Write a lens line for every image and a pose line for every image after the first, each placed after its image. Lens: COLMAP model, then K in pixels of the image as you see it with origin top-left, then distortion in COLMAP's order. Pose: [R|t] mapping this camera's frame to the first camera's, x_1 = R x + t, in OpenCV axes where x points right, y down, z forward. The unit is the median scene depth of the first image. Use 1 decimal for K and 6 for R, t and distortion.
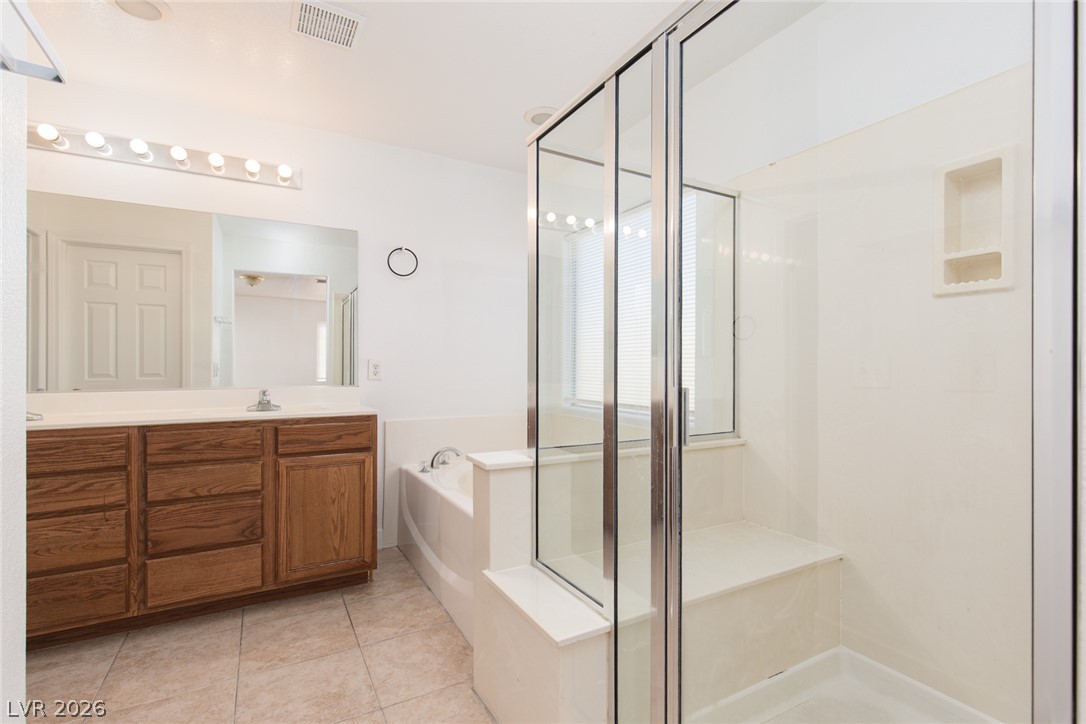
lens RADIAL K [[496.5, 0, 547.3], [0, 496.5, 365.2], [0, 0, 1]] dist [0.006110, 0.000273]
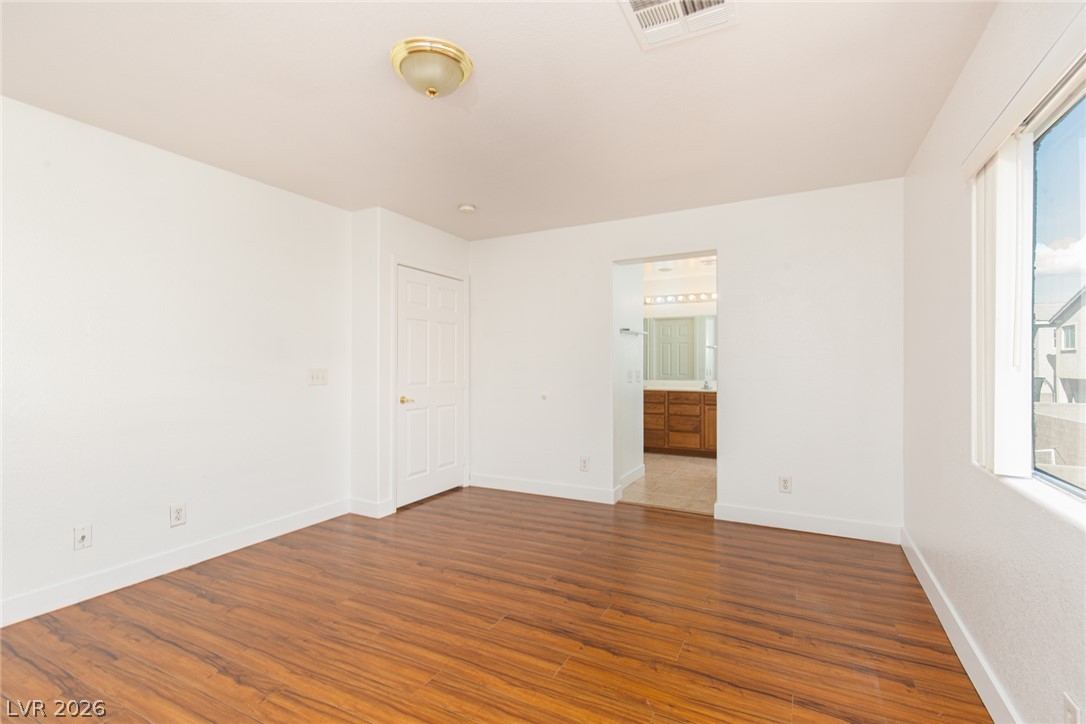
lens RADIAL K [[496.5, 0, 552.2], [0, 496.5, 364.0], [0, 0, 1]] dist [0.006110, 0.000273]
pose [[0.538708, -0.000386, -0.842492, 1.439354], [0.006407, 0.999973, 0.003638, -0.067892], [0.842468, -0.007358, 0.538696, -1.318143]]
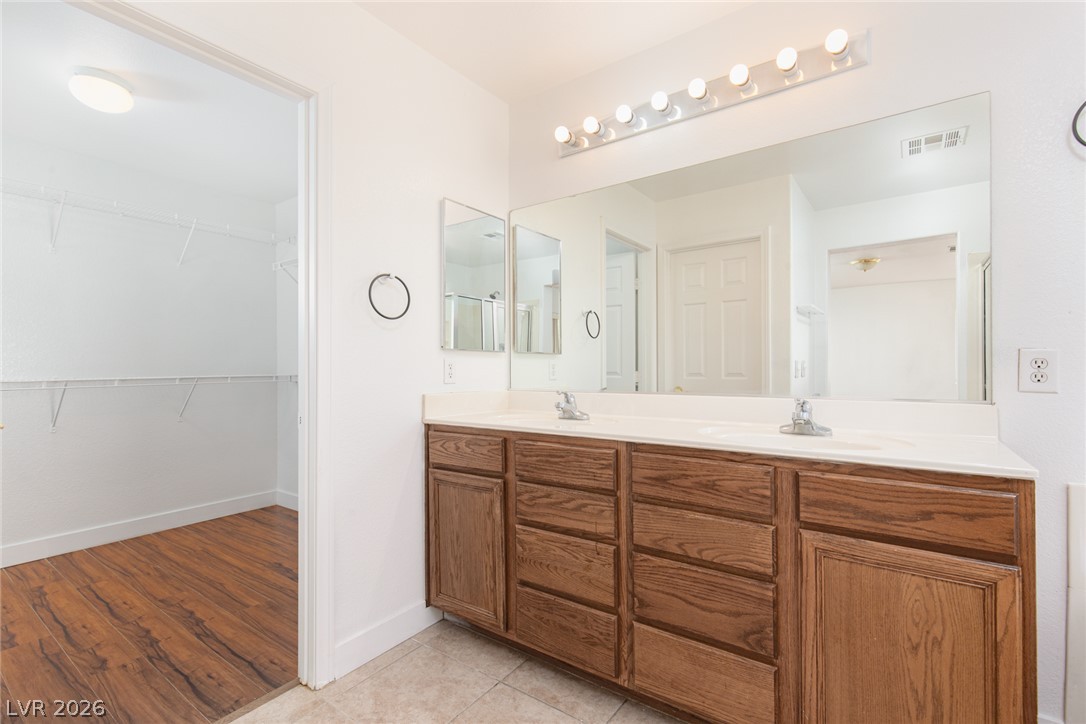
lens RADIAL K [[496.5, 0, 557.0], [0, 496.5, 362.7], [0, 0, 1]] dist [0.006110, 0.000273]
pose [[0.425712, -0.008383, -0.904820, -0.155474], [0.004946, 0.999964, -0.006937, 0.003646], [0.904845, -0.001522, 0.425738, 0.534416]]
